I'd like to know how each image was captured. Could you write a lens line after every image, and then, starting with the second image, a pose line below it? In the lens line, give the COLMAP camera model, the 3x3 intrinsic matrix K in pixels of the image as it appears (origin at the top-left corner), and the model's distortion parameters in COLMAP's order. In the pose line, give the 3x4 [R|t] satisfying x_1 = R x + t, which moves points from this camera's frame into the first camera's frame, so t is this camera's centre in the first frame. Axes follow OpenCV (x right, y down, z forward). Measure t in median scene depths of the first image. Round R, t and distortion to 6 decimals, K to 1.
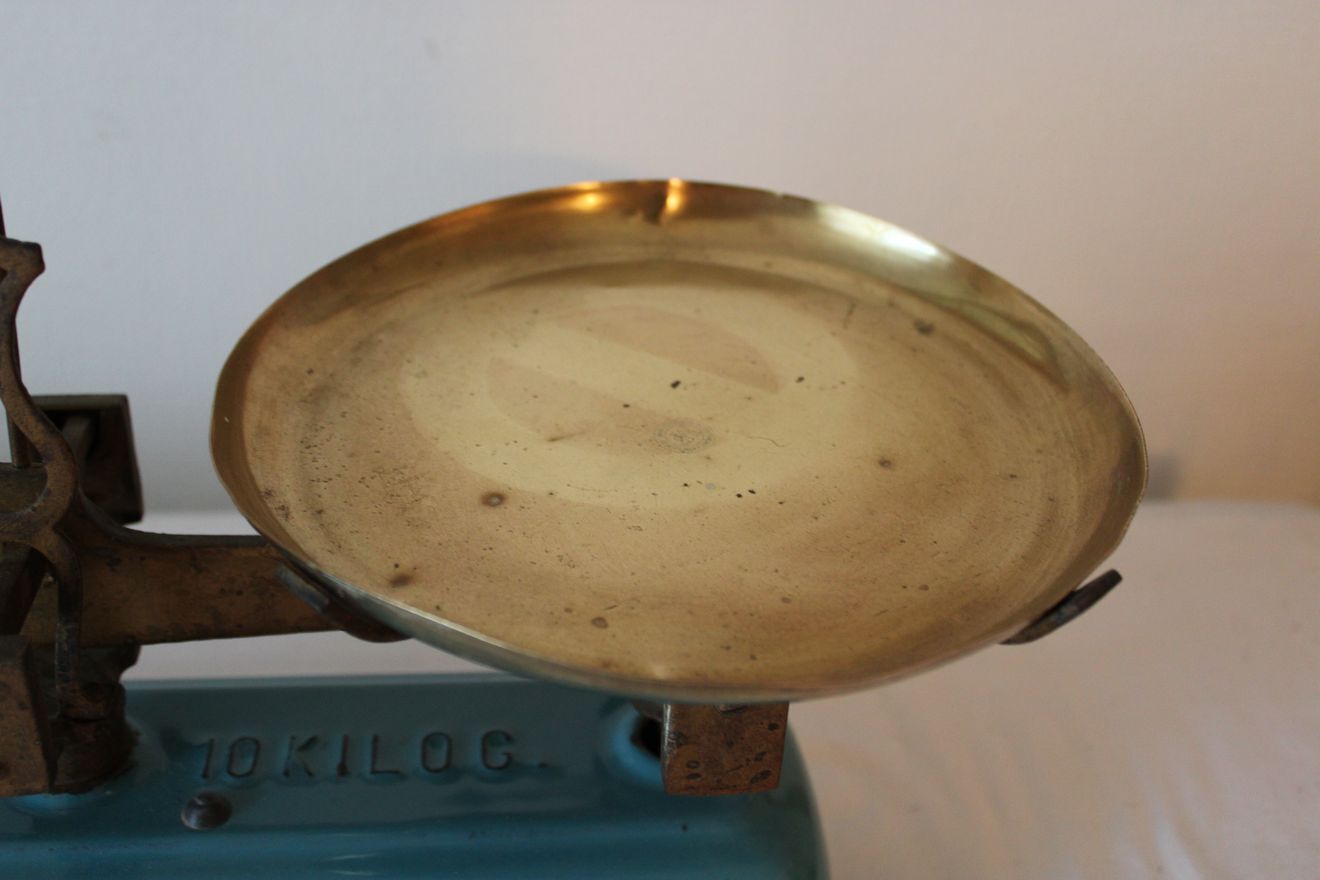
lens RADIAL K [[1457.5, 0, 660.0], [0, 1457.5, 440.0], [0, 0, 1]] dist [-0.129873, 0.143104]
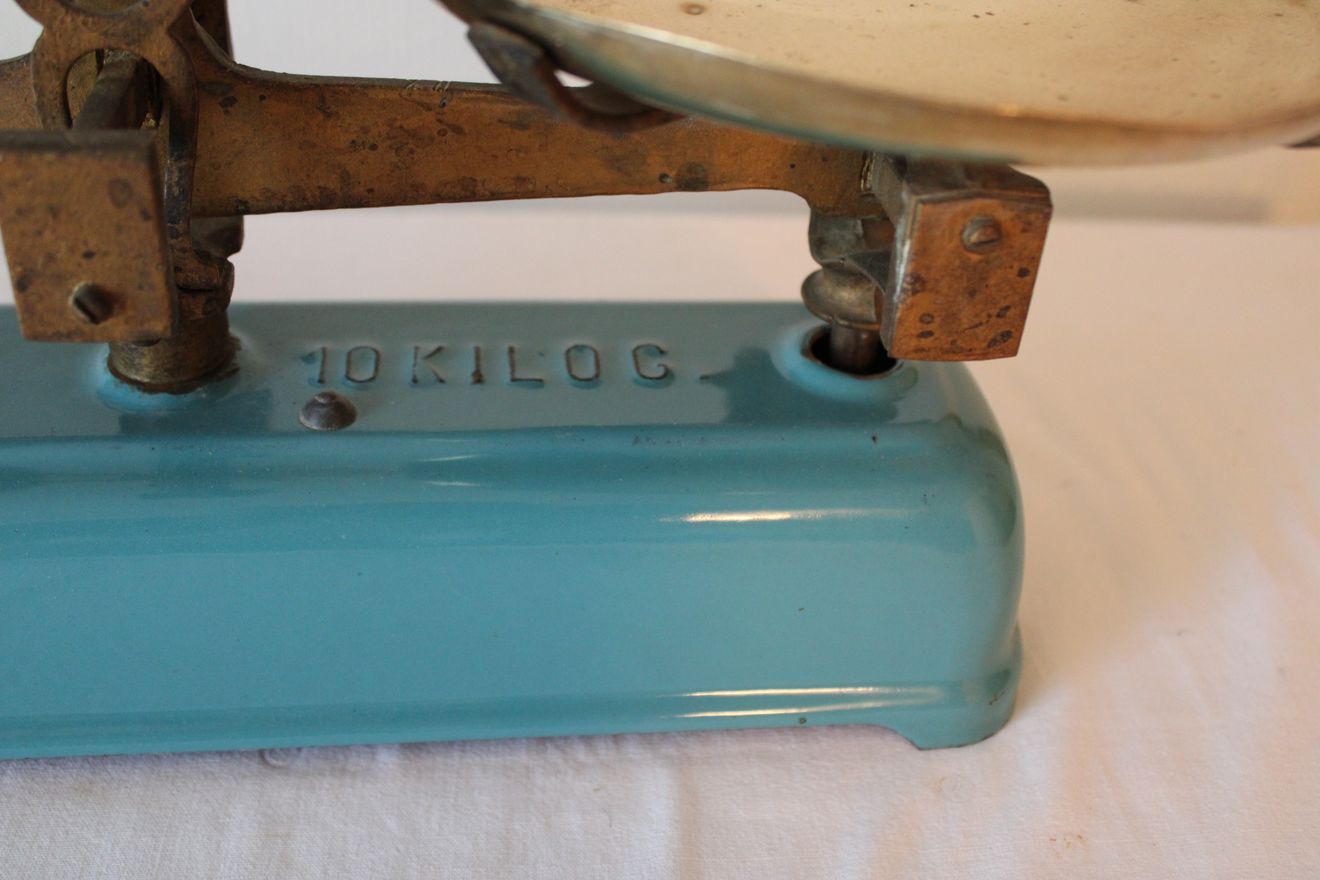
lens RADIAL K [[1457.5, 0, 660.0], [0, 1457.5, 440.0], [0, 0, 1]] dist [-0.129873, 0.143104]
pose [[0.999817, 0.007691, 0.017514, -0.139475], [-0.009434, 0.994767, 0.101732, 0.195555], [-0.016640, -0.101879, 0.994658, 0.133526]]
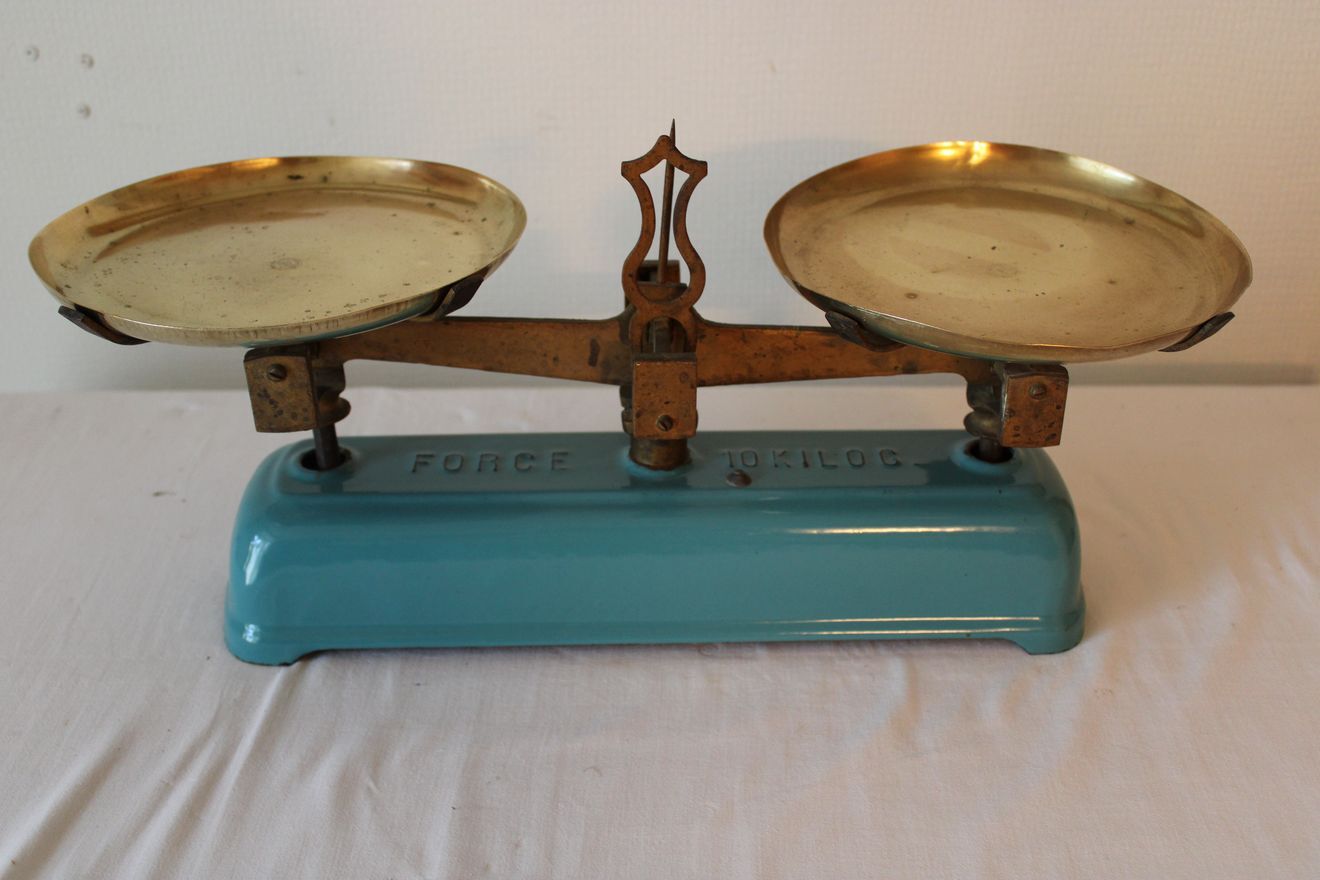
lens RADIAL K [[1528.1, 0, 660.3], [0, 1528.1, 419.8], [0, 0, 1]] dist [-0.092250, 0.042159]
pose [[0.995153, -0.001321, -0.098326, -0.237329], [-0.001900, 0.999465, -0.032661, 0.261836], [0.098317, 0.032689, 0.994618, -1.015989]]
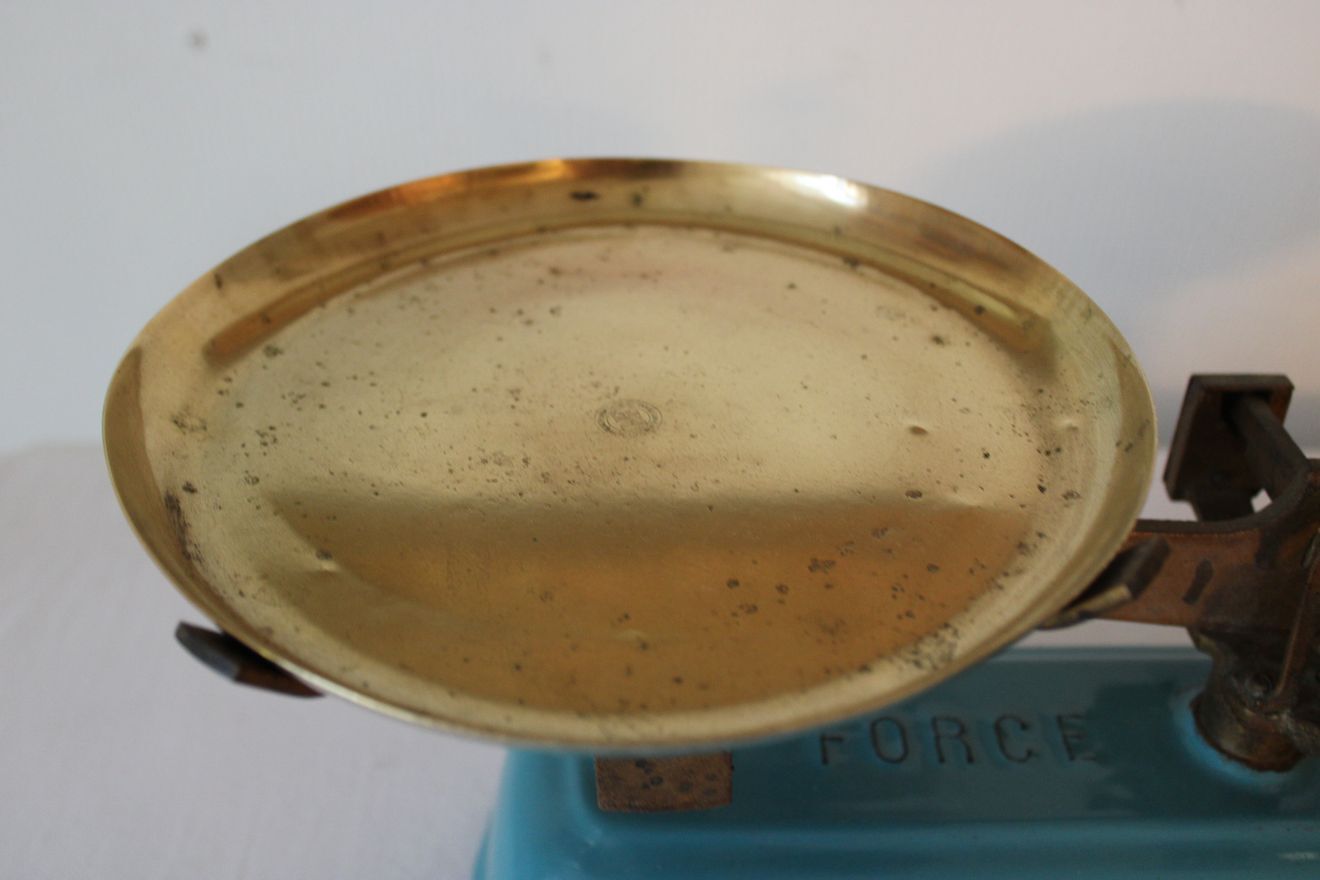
lens RADIAL K [[1342.0, 0, 660.0], [0, 1342.0, 440.0], [0, 0, 1]] dist [-0.131886, 0.123410]
pose [[0.992620, 0.032040, -0.116953, -0.794719], [-0.021840, 0.995928, 0.087471, -0.064803], [0.119279, -0.084272, 0.989278, 0.045827]]
